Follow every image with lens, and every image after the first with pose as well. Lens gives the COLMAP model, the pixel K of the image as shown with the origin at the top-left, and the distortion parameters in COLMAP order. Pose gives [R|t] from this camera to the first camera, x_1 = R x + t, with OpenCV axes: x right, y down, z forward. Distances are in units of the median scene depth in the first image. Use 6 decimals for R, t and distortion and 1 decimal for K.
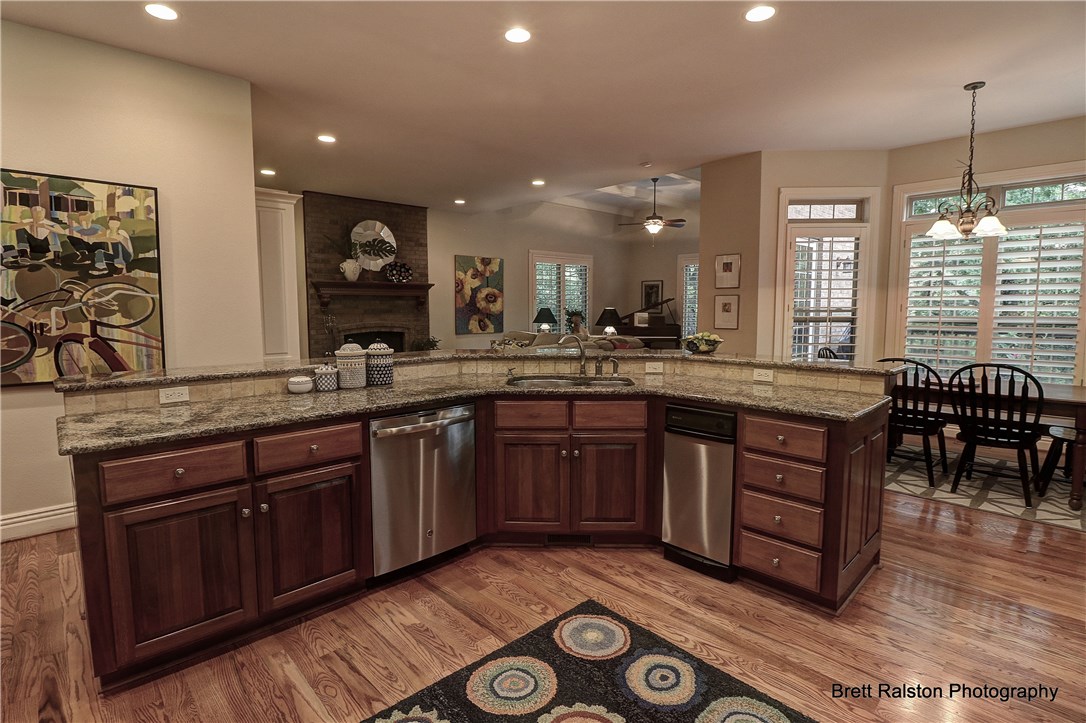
lens RADIAL K [[530.9, 0, 539.6], [0, 530.9, 351.1], [0, 0, 1]] dist [-0.004228, -0.000999]
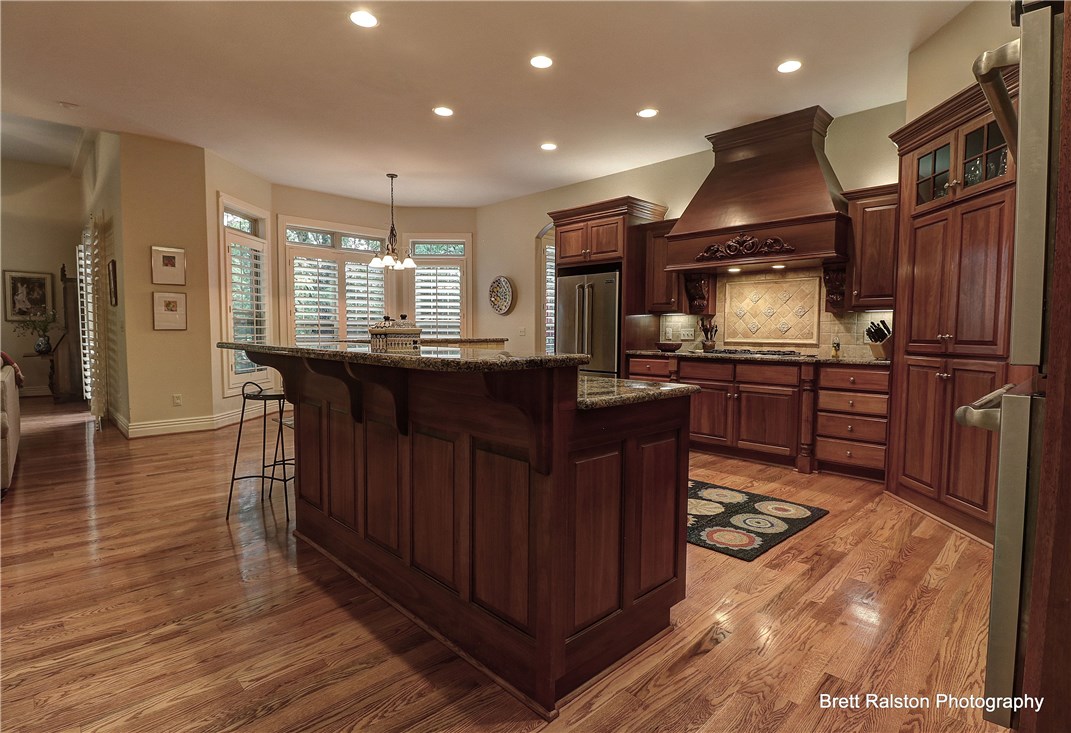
lens RADIAL K [[540.4, 0, 555.7], [0, 540.4, 363.6], [0, 0, 1]] dist [-0.003293, -0.001494]
pose [[-0.024891, -0.055946, 0.998123, -0.448129], [0.076123, 0.995428, 0.057693, 0.009275], [-0.996788, 0.077416, -0.020519, 0.290875]]
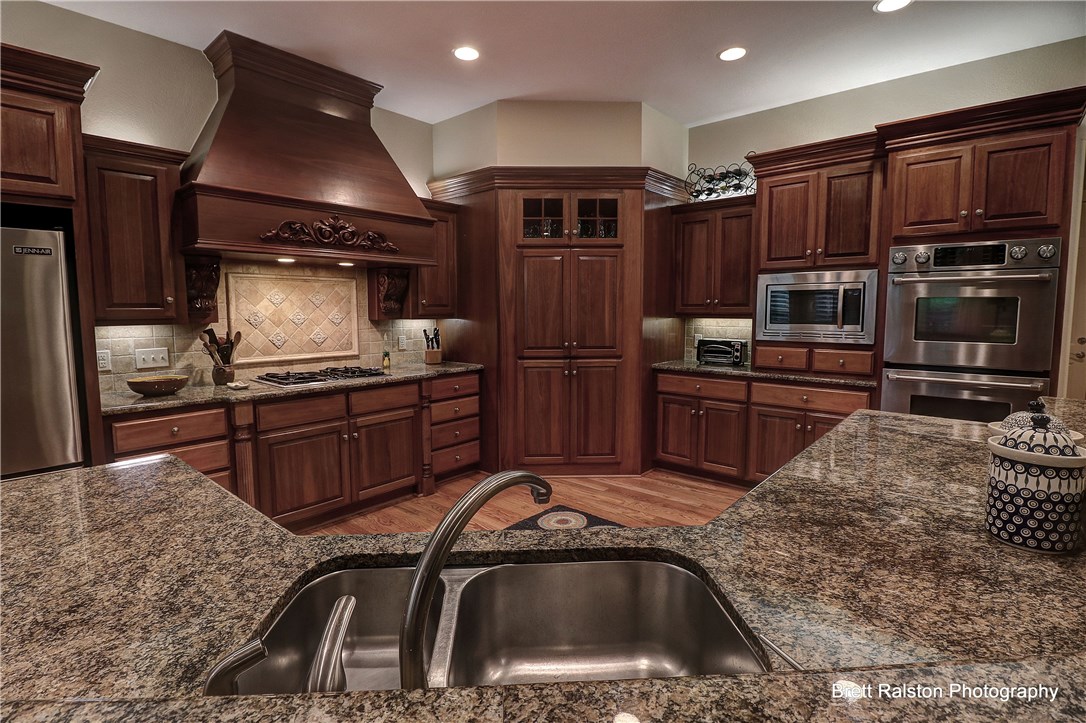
lens RADIAL K [[514.3, 0, 537.8], [0, 514.3, 352.3], [0, 0, 1]] dist [-0.002835, -0.000754]
pose [[-0.996247, 0.011990, -0.085718, 0.026126], [-0.003021, 0.984939, 0.172876, -0.047455], [0.086500, 0.172486, -0.981207, 0.502694]]
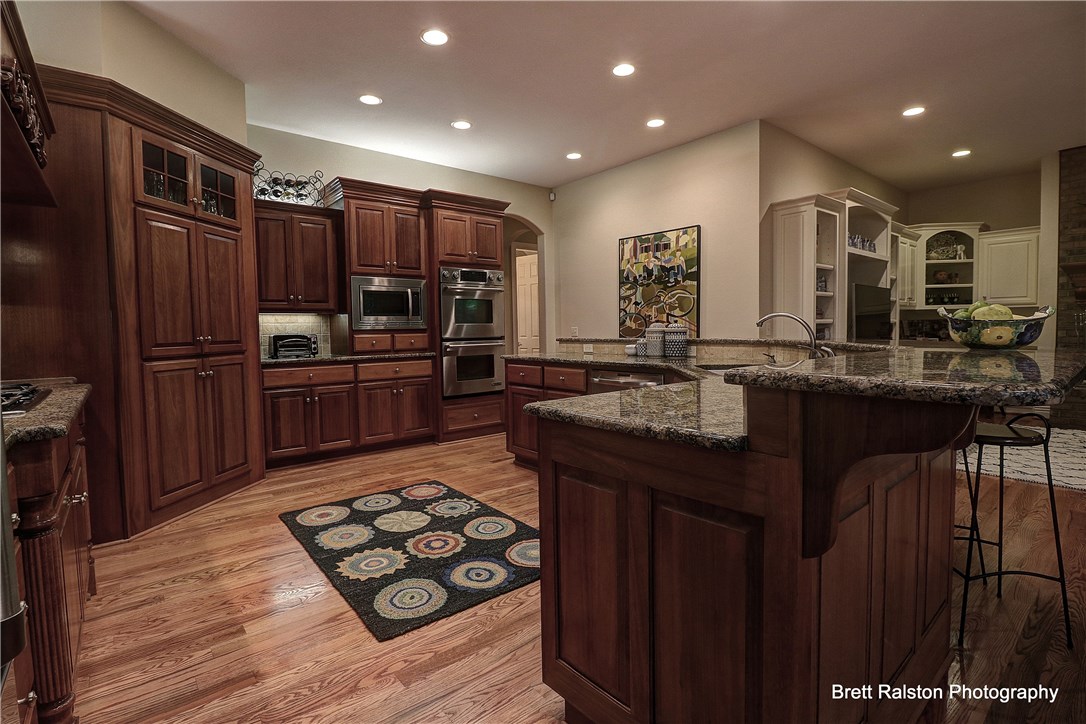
lens RADIAL K [[514.3, 0, 537.8], [0, 514.3, 352.8], [0, 0, 1]] dist [-0.002835, -0.000754]
pose [[-0.070280, 0.048287, -0.996358, 0.352370], [-0.068581, 0.996230, 0.053119, 0.004615], [0.995167, 0.072065, -0.066703, 0.295297]]
